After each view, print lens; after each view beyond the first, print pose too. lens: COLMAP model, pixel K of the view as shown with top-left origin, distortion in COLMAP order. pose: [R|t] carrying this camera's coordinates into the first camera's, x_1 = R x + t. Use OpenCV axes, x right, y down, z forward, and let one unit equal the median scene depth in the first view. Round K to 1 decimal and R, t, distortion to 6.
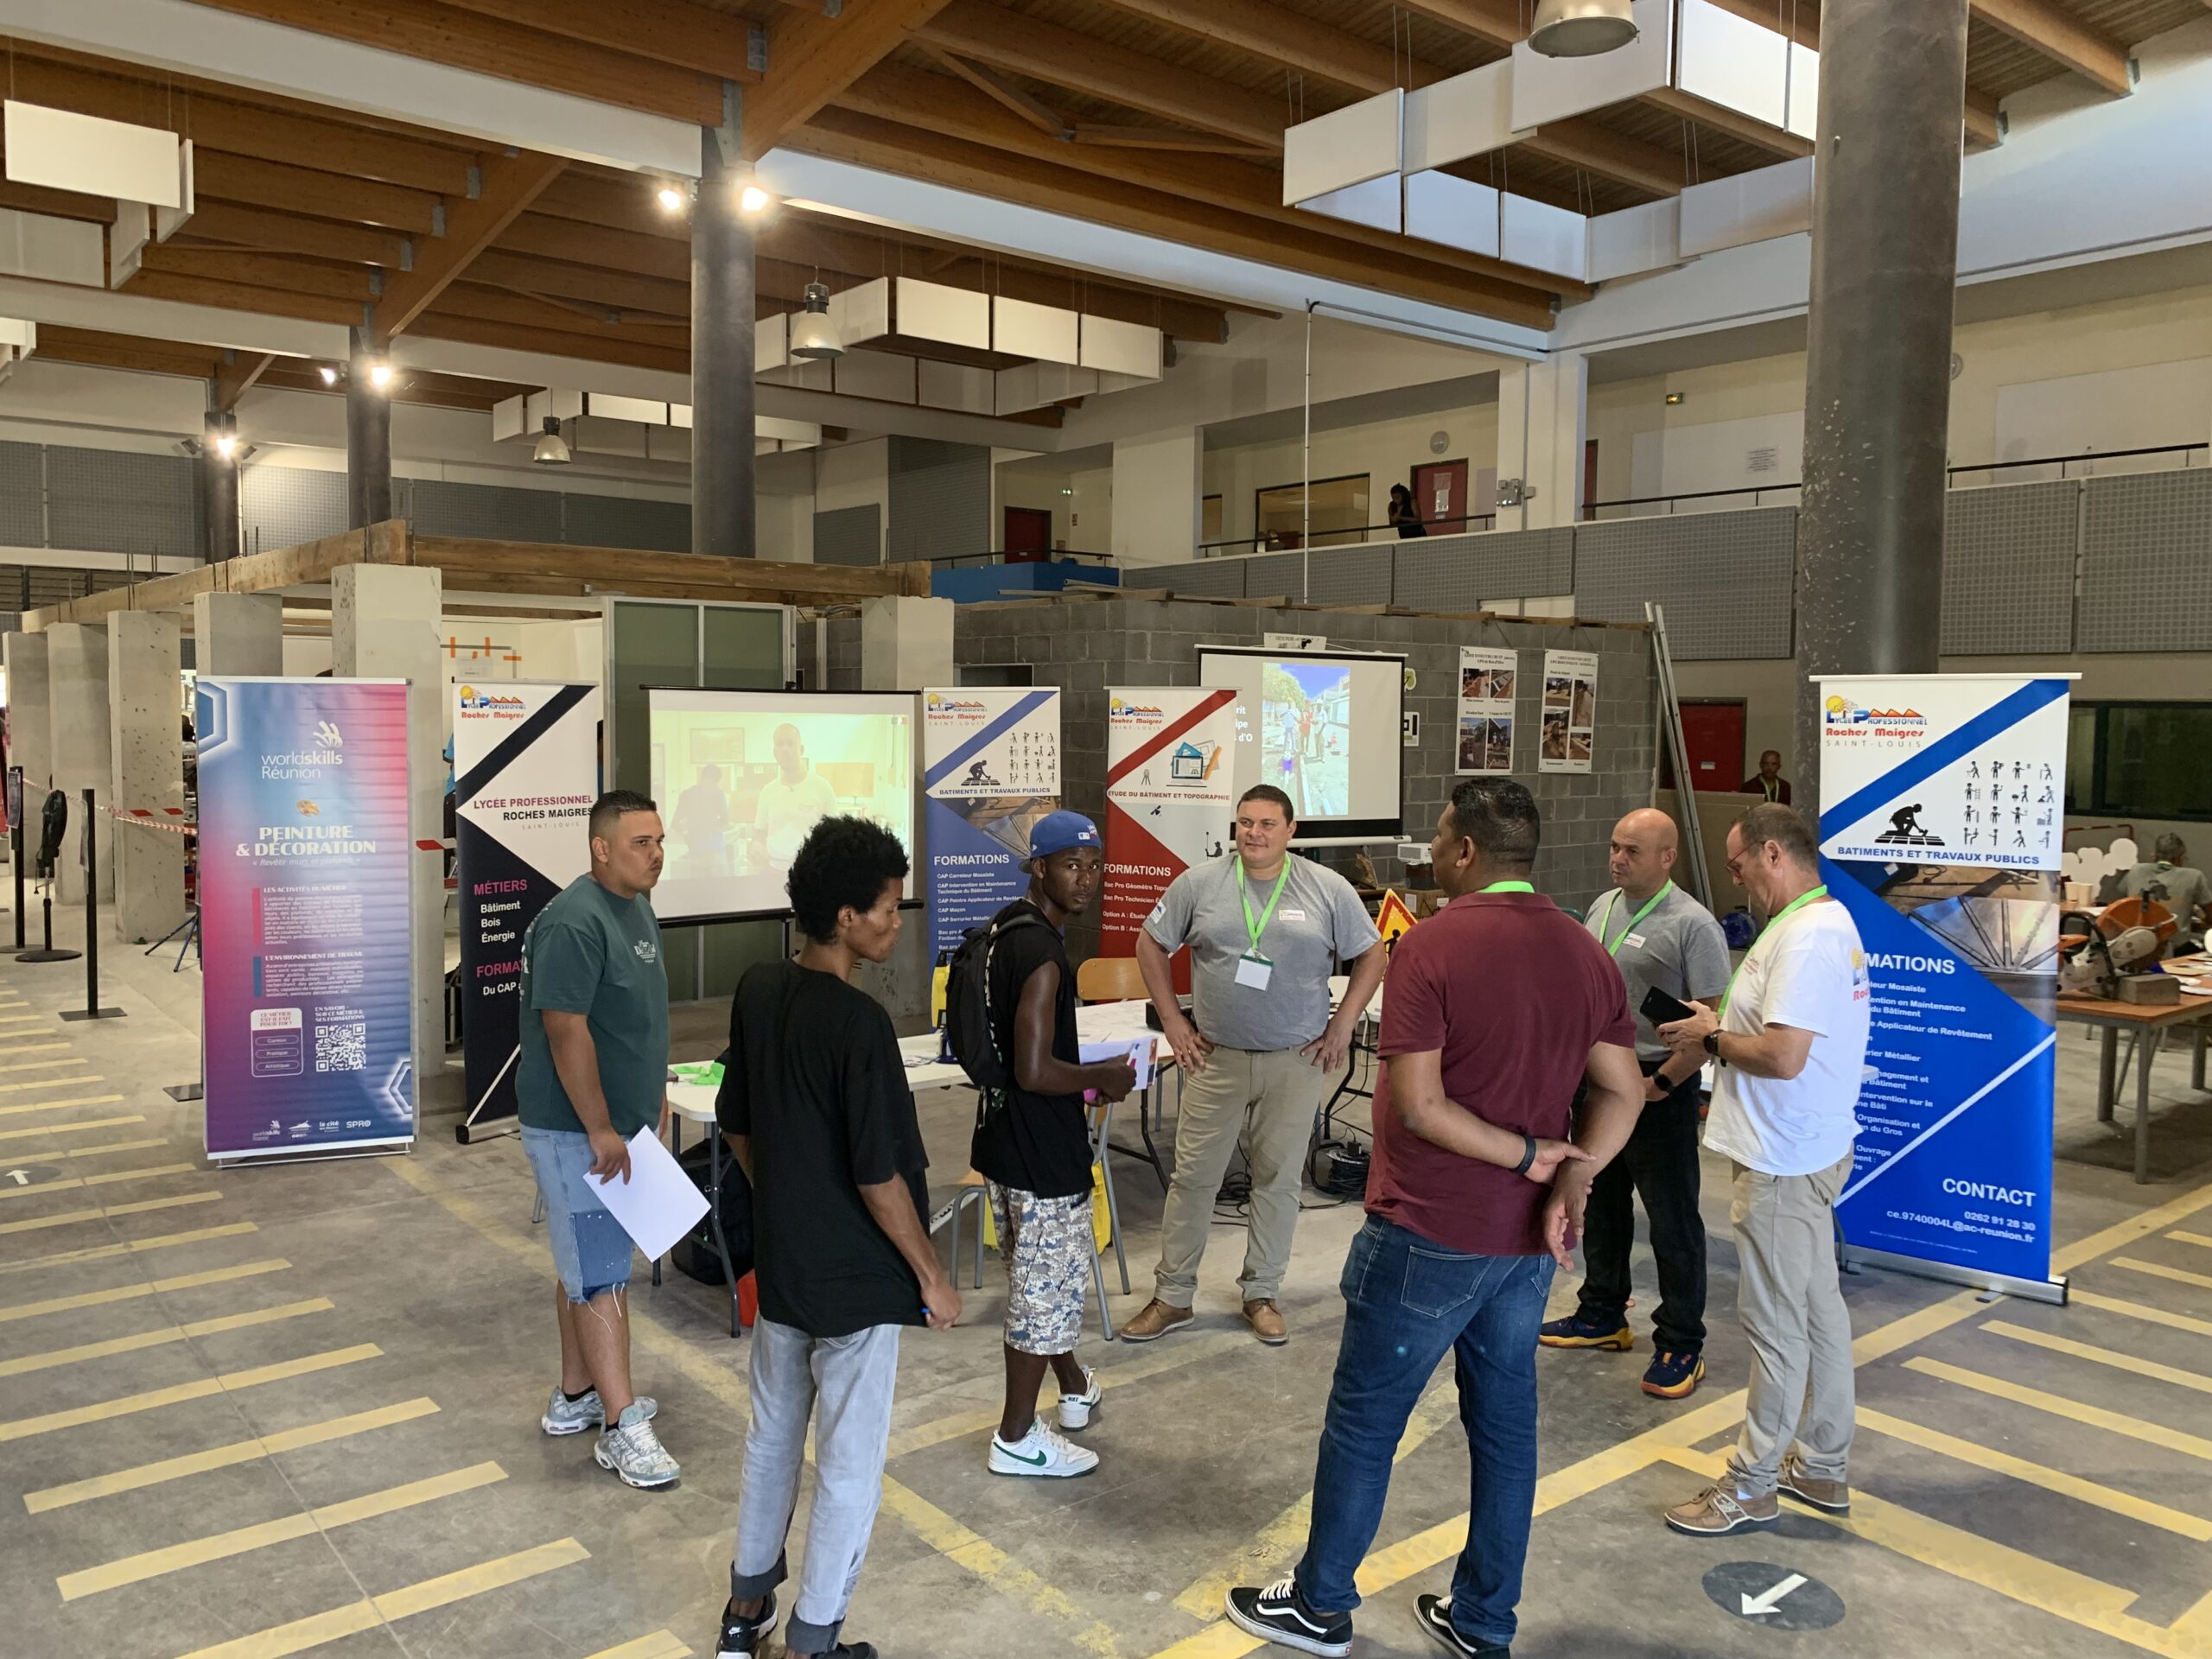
lens RADIAL K [[1694.4, 0, 1092.9], [0, 1694.4, 784.1], [0, 0, 1]] dist [0.013228, -0.002576]
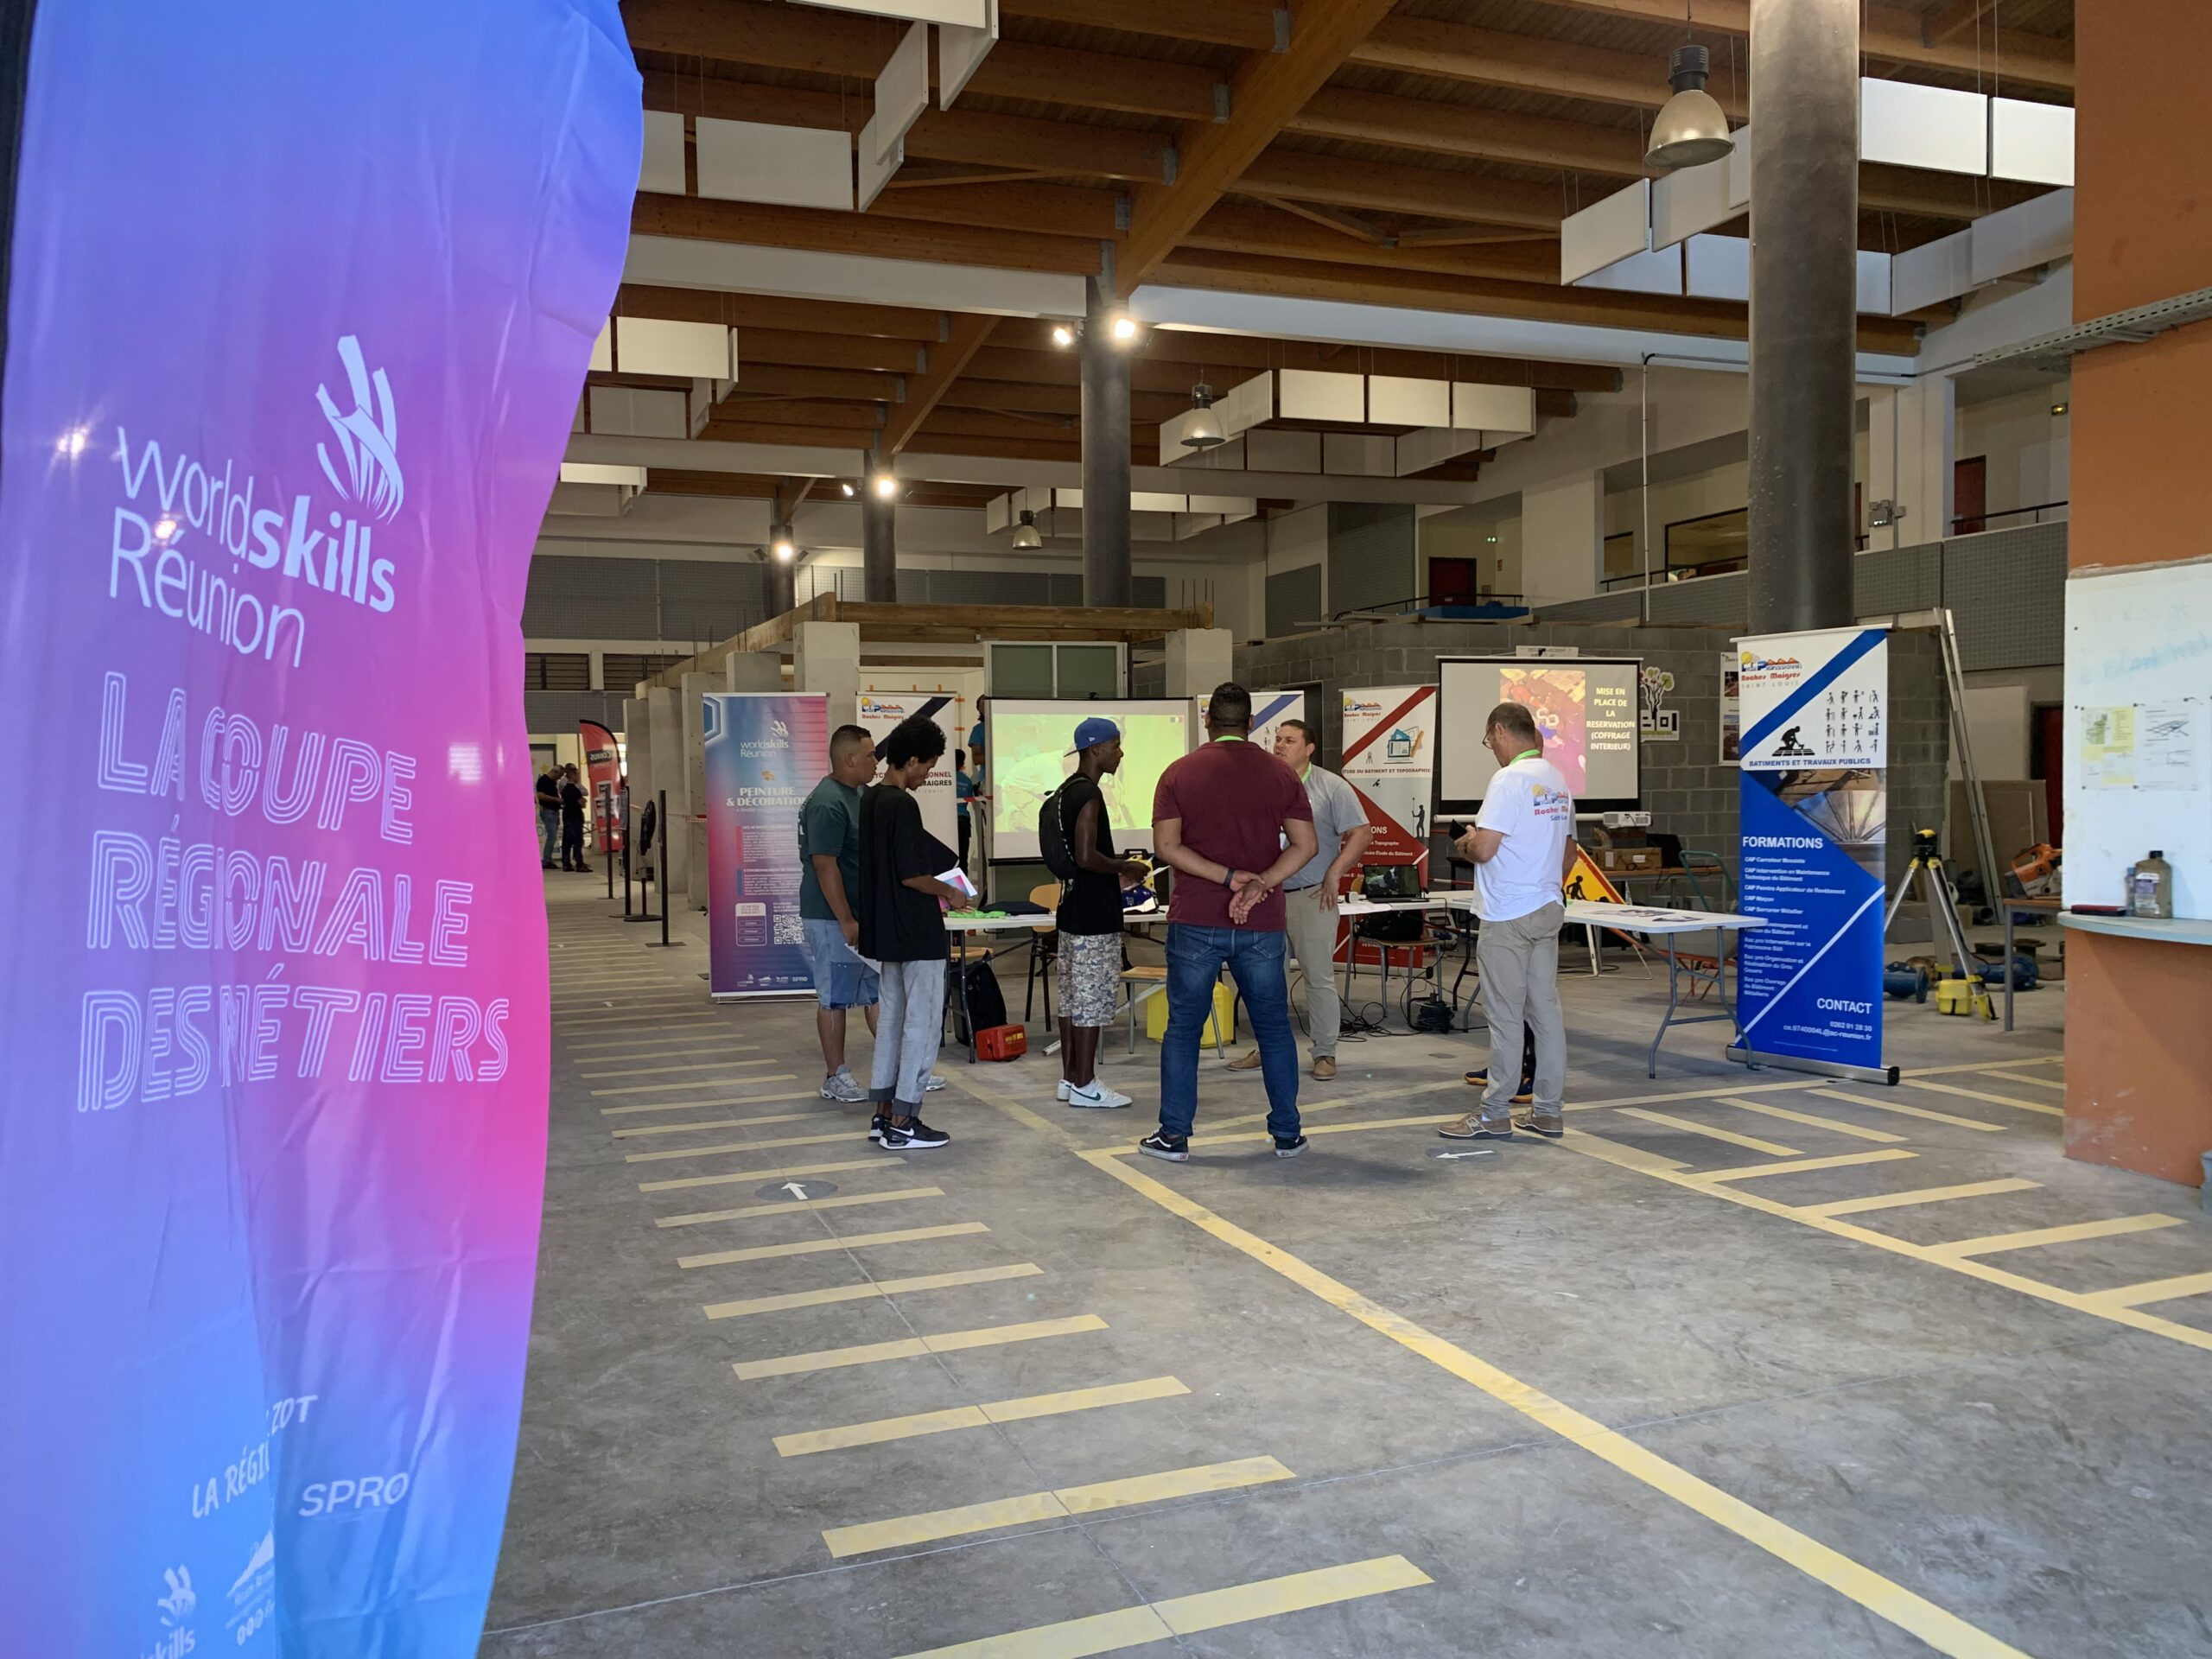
lens RADIAL K [[1684.0, 0, 1105.6], [0, 1684.0, 819.8], [0, 0, 1]] dist [0.127804, -0.368289]
pose [[0.953443, -0.018302, -0.301017, 0.302635], [0.013048, 0.999726, -0.019455, 0.088275], [0.301291, 0.014622, 0.953420, -0.392545]]
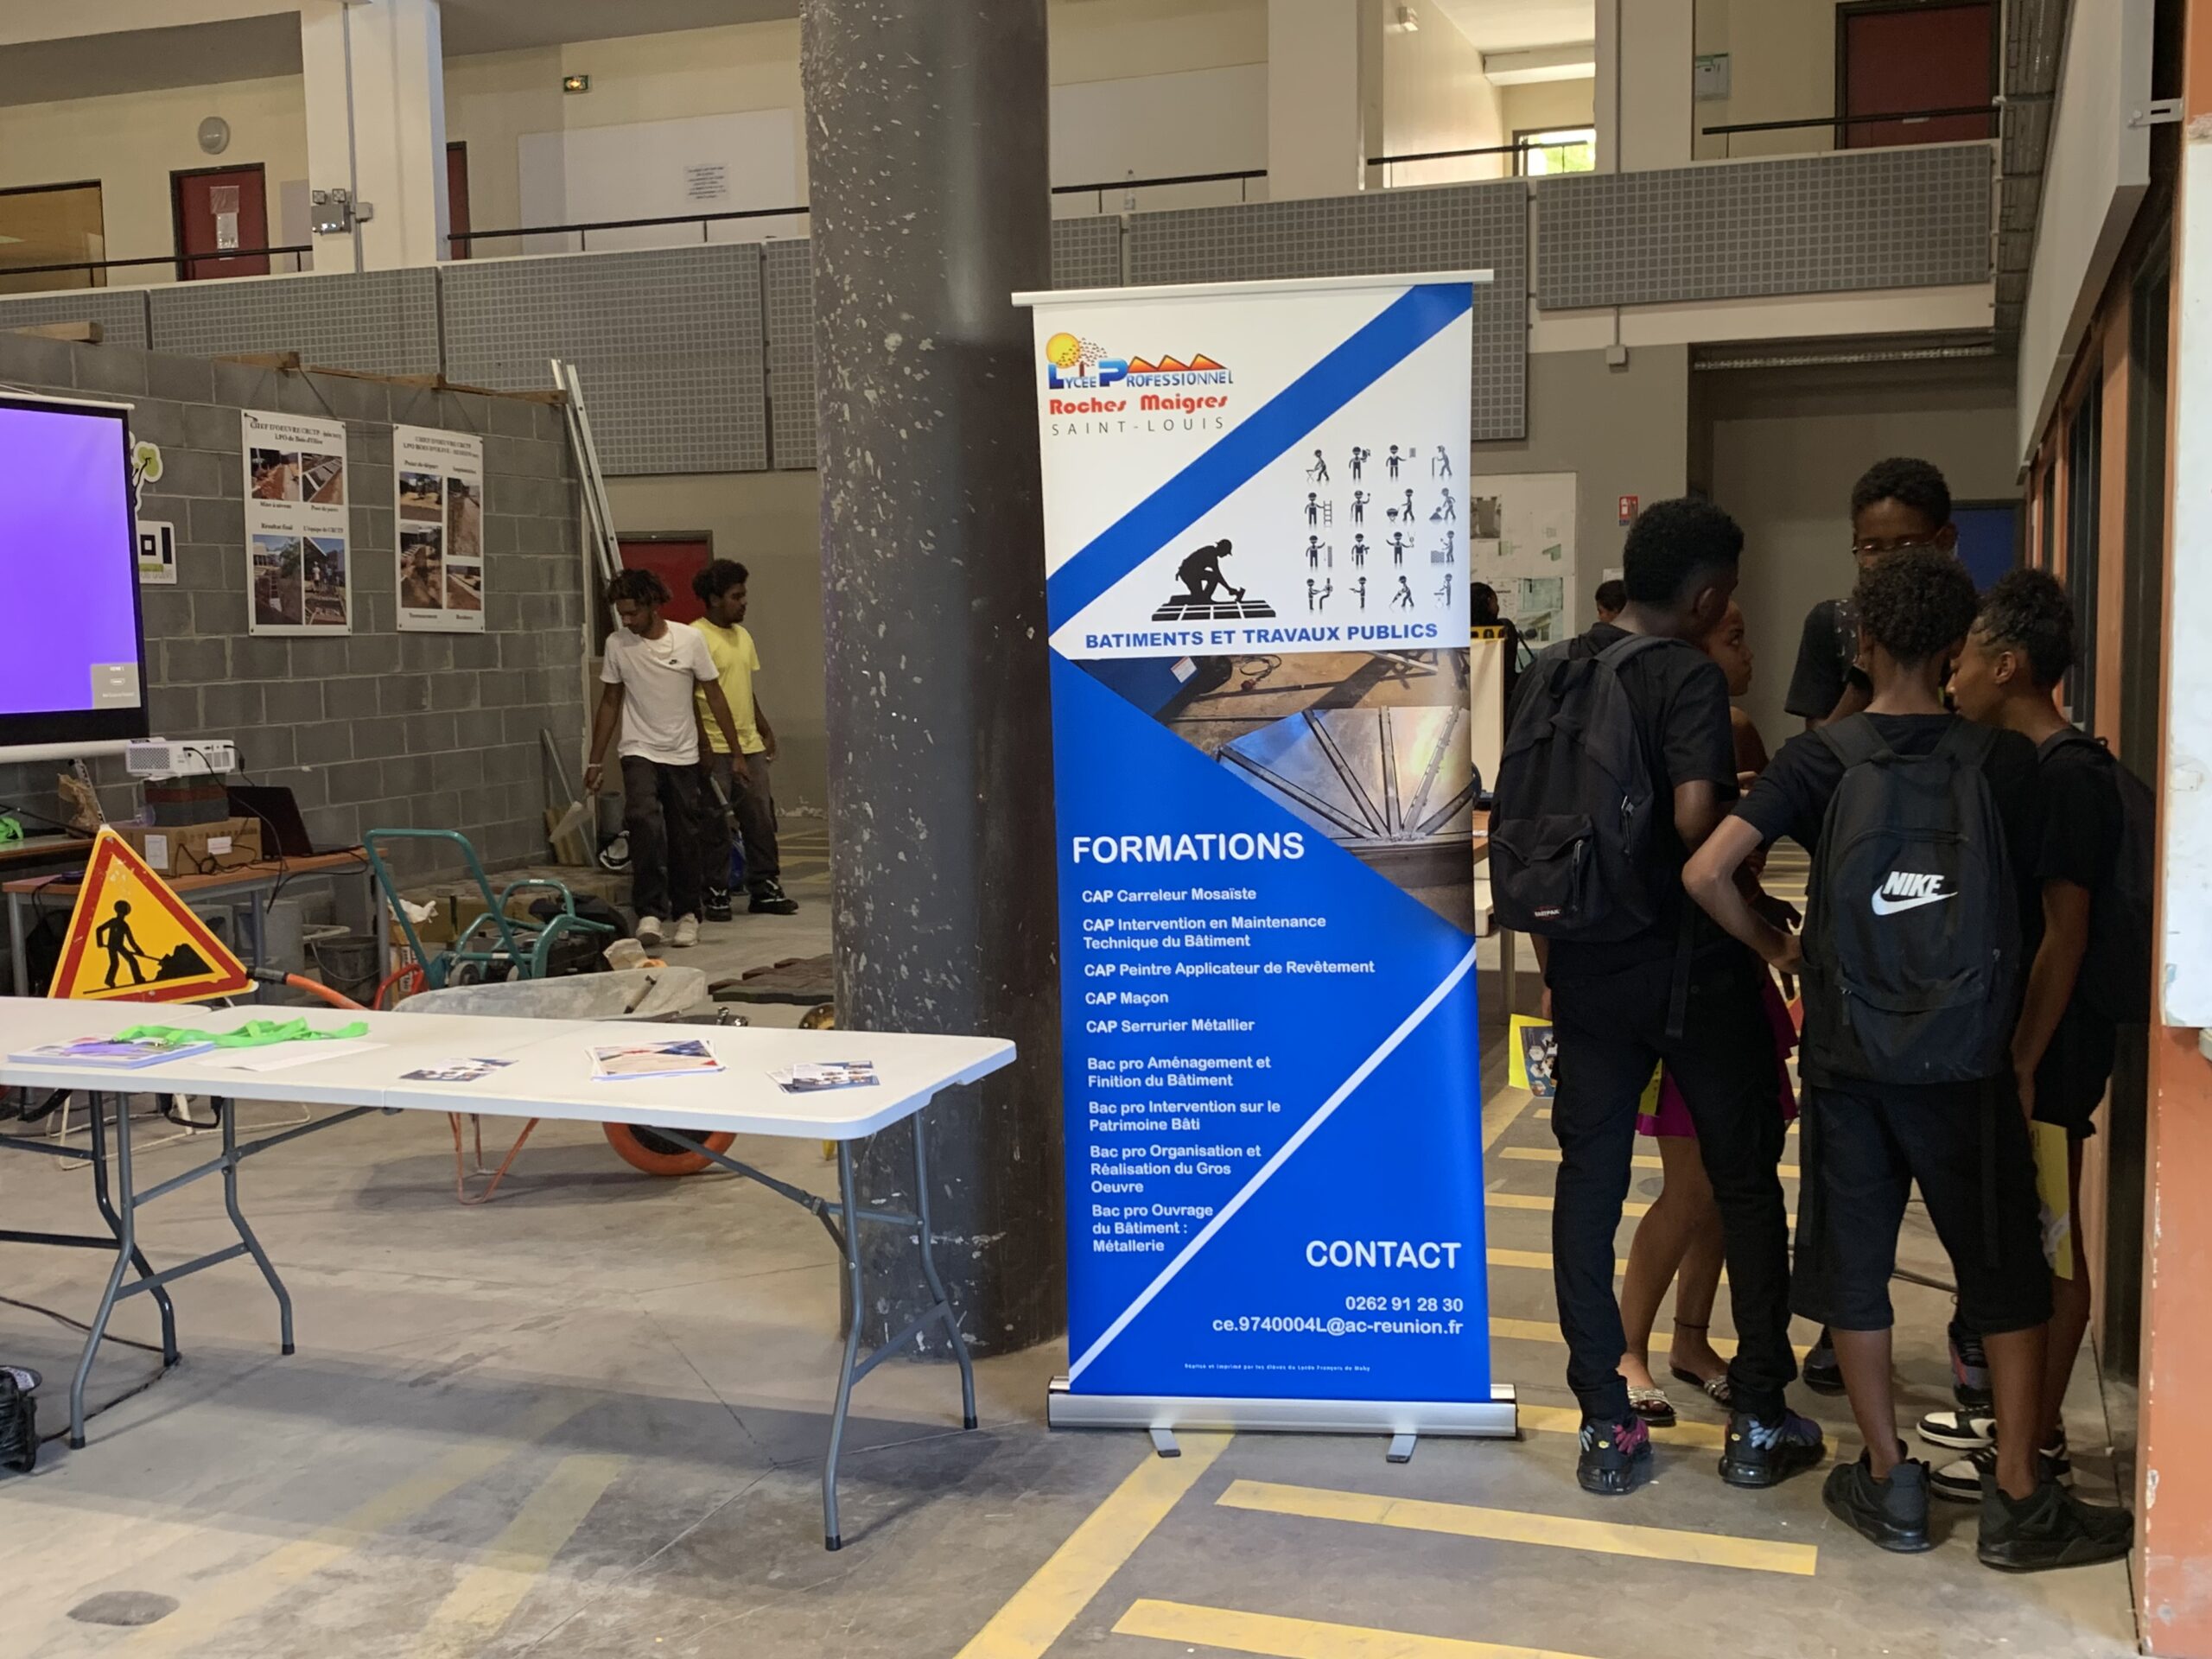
lens RADIAL K [[2291.5, 0, 1105.5], [0, 2291.5, 844.6], [0, 0, 1]] dist [0.165920, -0.715338]
pose [[0.848129, -0.088404, 0.522361, 0.066309], [0.057788, 0.995533, 0.074657, 0.041286], [-0.526628, -0.033133, 0.849450, 0.348007]]
